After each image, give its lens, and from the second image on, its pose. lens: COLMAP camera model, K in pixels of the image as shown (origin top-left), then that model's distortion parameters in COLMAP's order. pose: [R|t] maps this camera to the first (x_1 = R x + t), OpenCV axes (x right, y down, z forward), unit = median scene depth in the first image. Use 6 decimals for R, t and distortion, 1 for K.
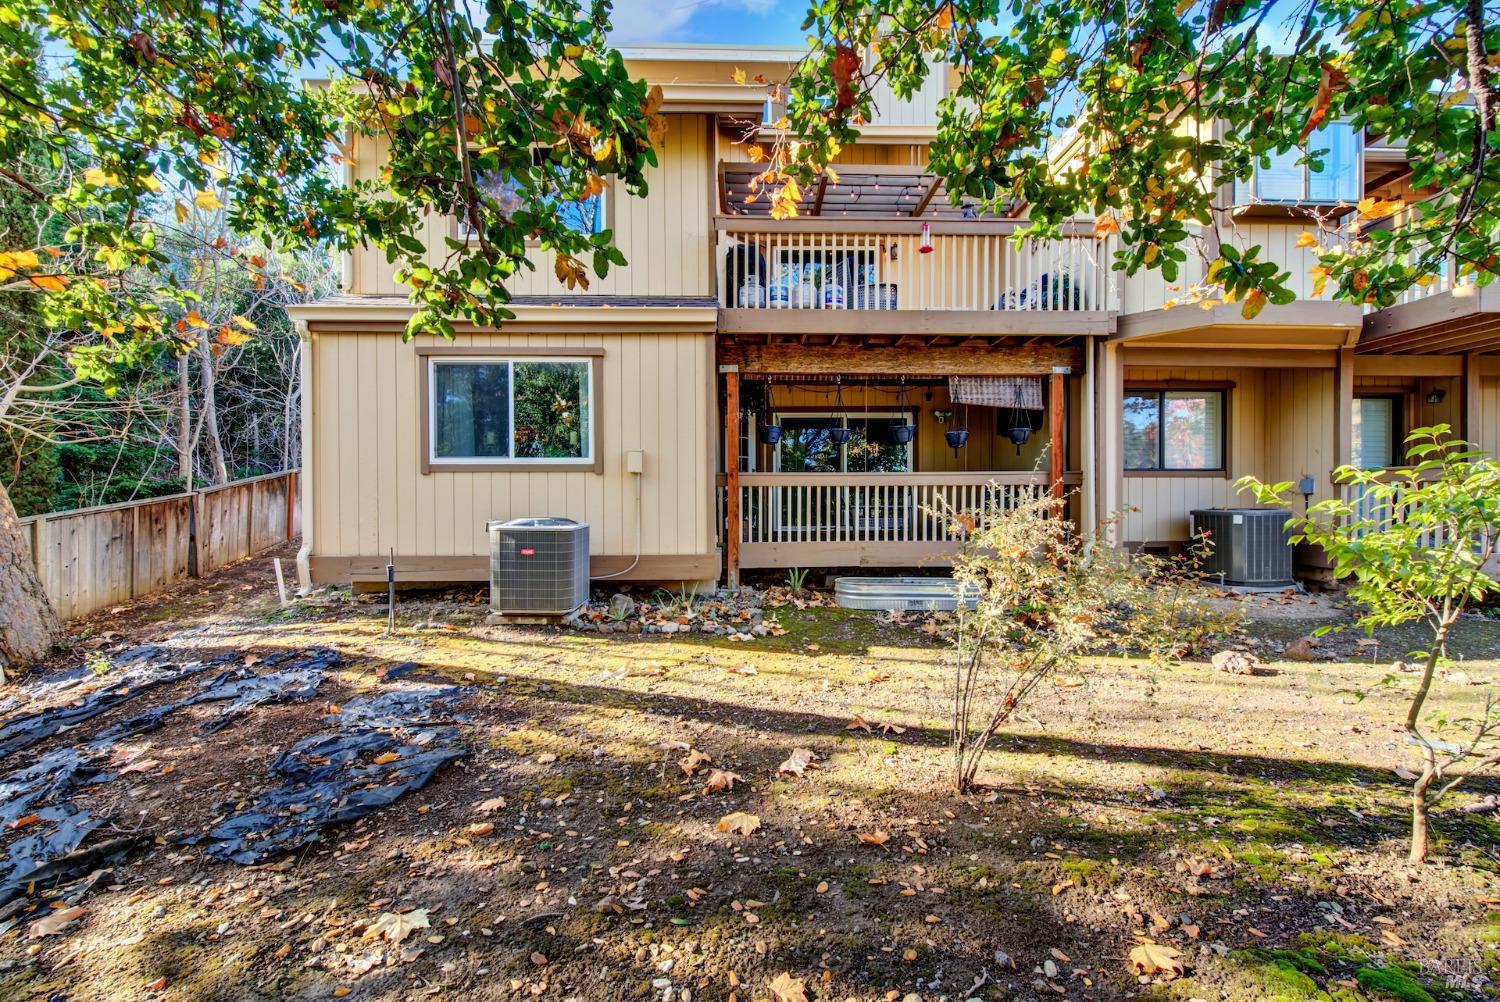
lens RADIAL K [[598.3, 0, 755.3], [0, 598.3, 508.2], [0, 0, 1]] dist [0.004440, -0.003579]
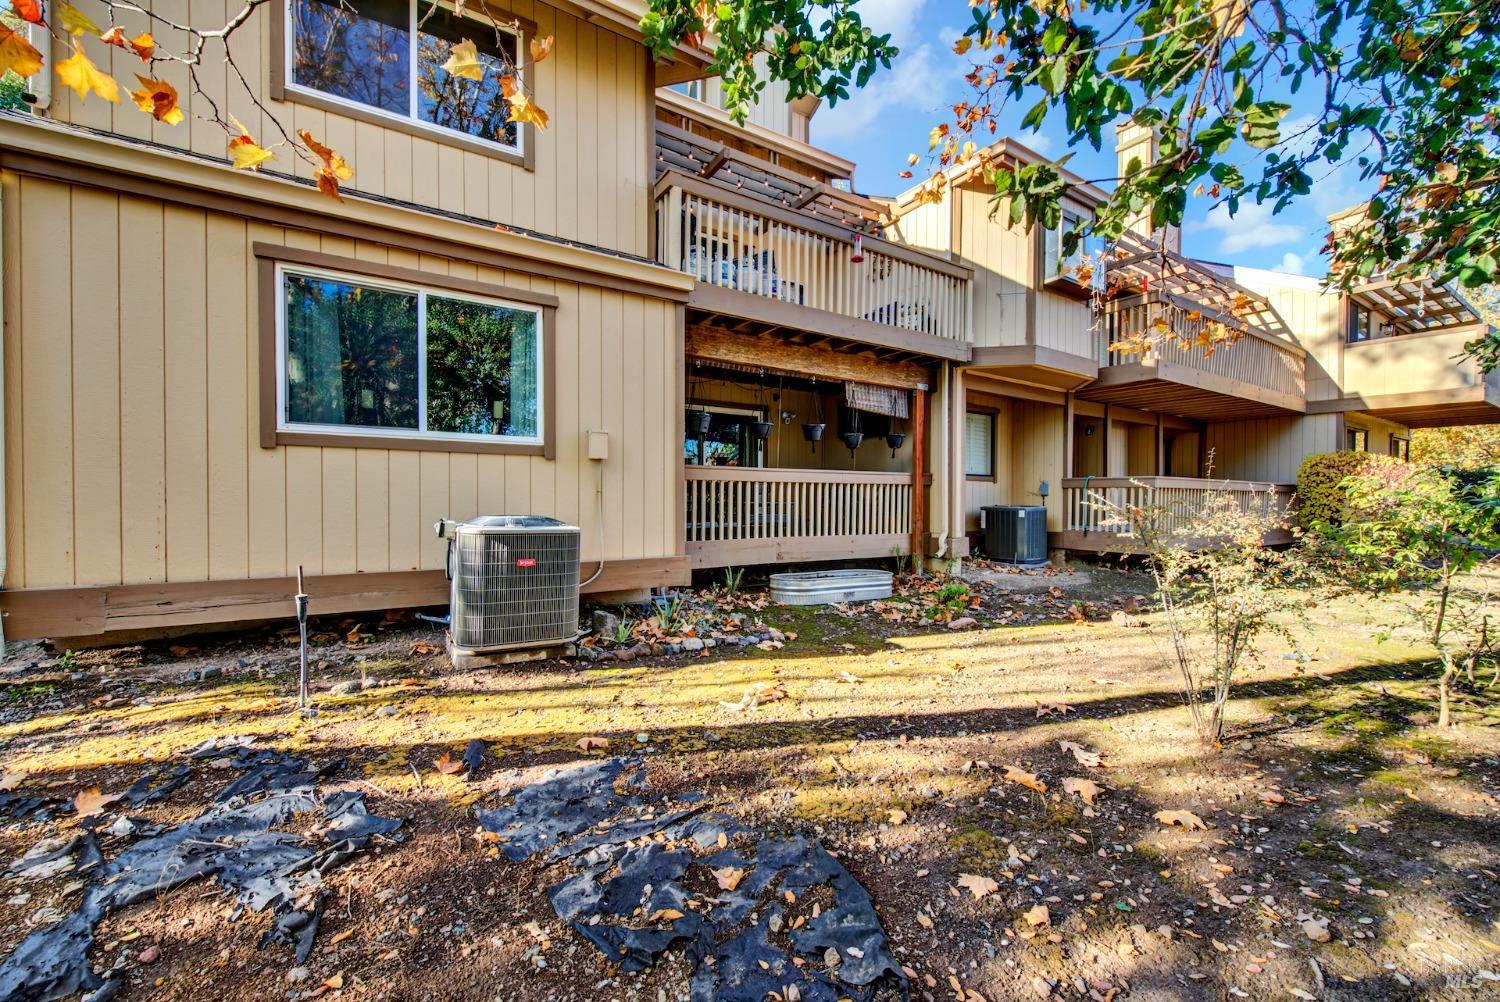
lens RADIAL K [[598.3, 0, 755.3], [0, 598.3, 508.2], [0, 0, 1]] dist [0.004440, -0.003579]
pose [[0.856886, -0.000084, 0.515506, -0.434587], [-0.002658, 0.999986, 0.004580, 0.002371], [-0.515499, -0.005294, 0.856874, 0.196772]]
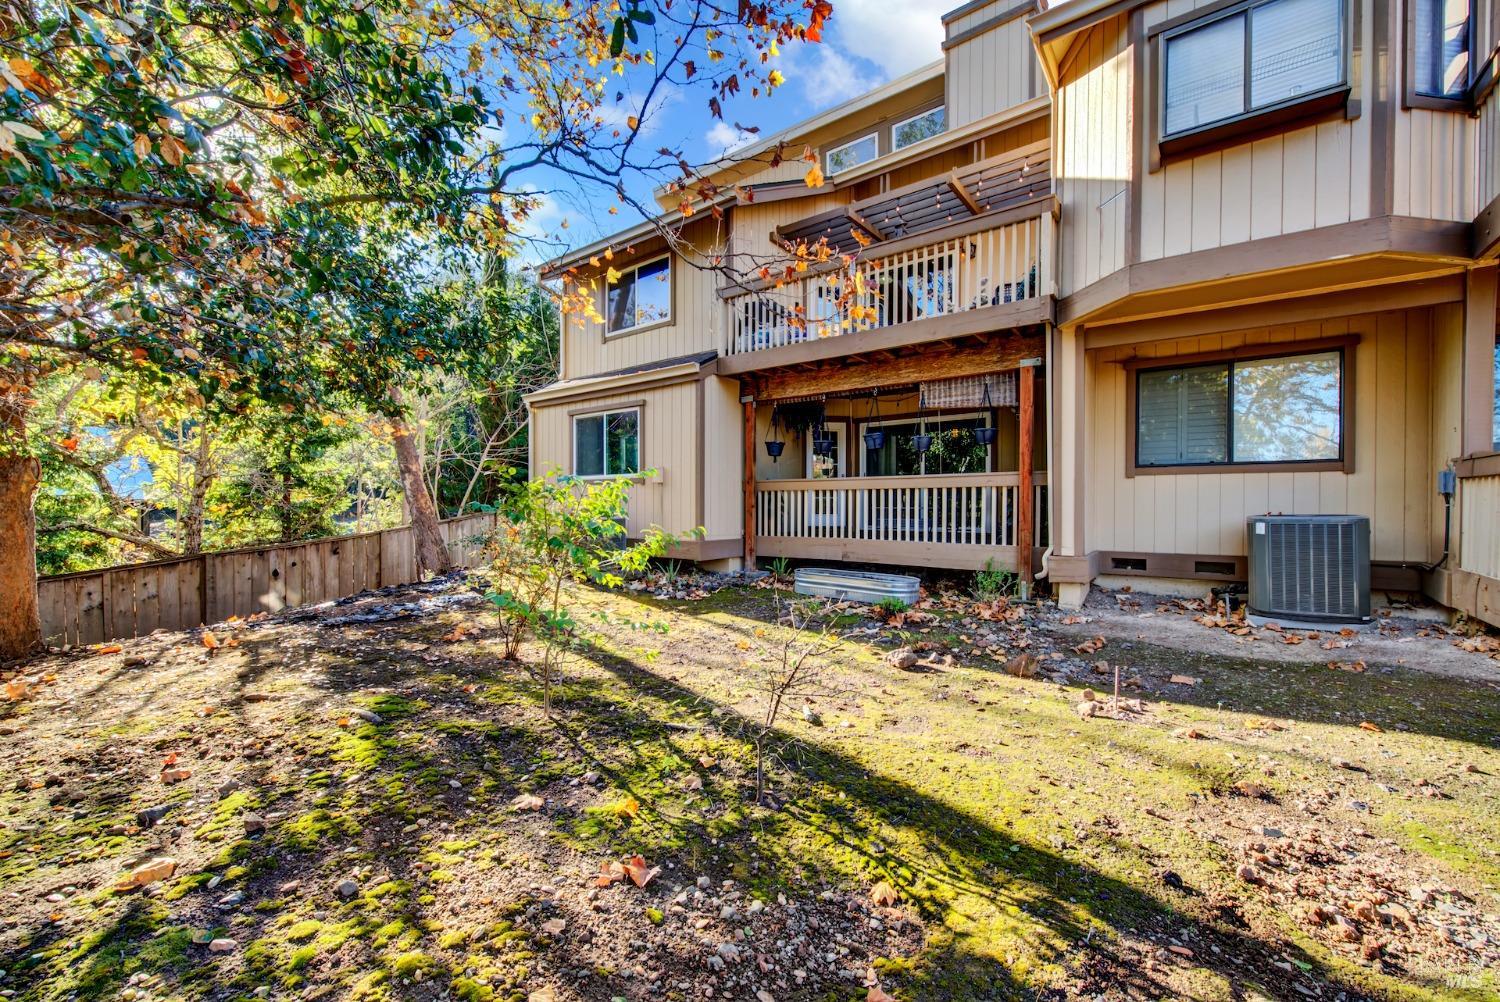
lens RADIAL K [[598.3, 0, 755.3], [0, 598.3, 508.2], [0, 0, 1]] dist [0.004440, -0.003579]
pose [[0.782502, 0.008801, -0.622585, 0.891869], [-0.009360, 0.999953, 0.002371, -0.002960], [0.622577, 0.003972, 0.782548, 0.007551]]
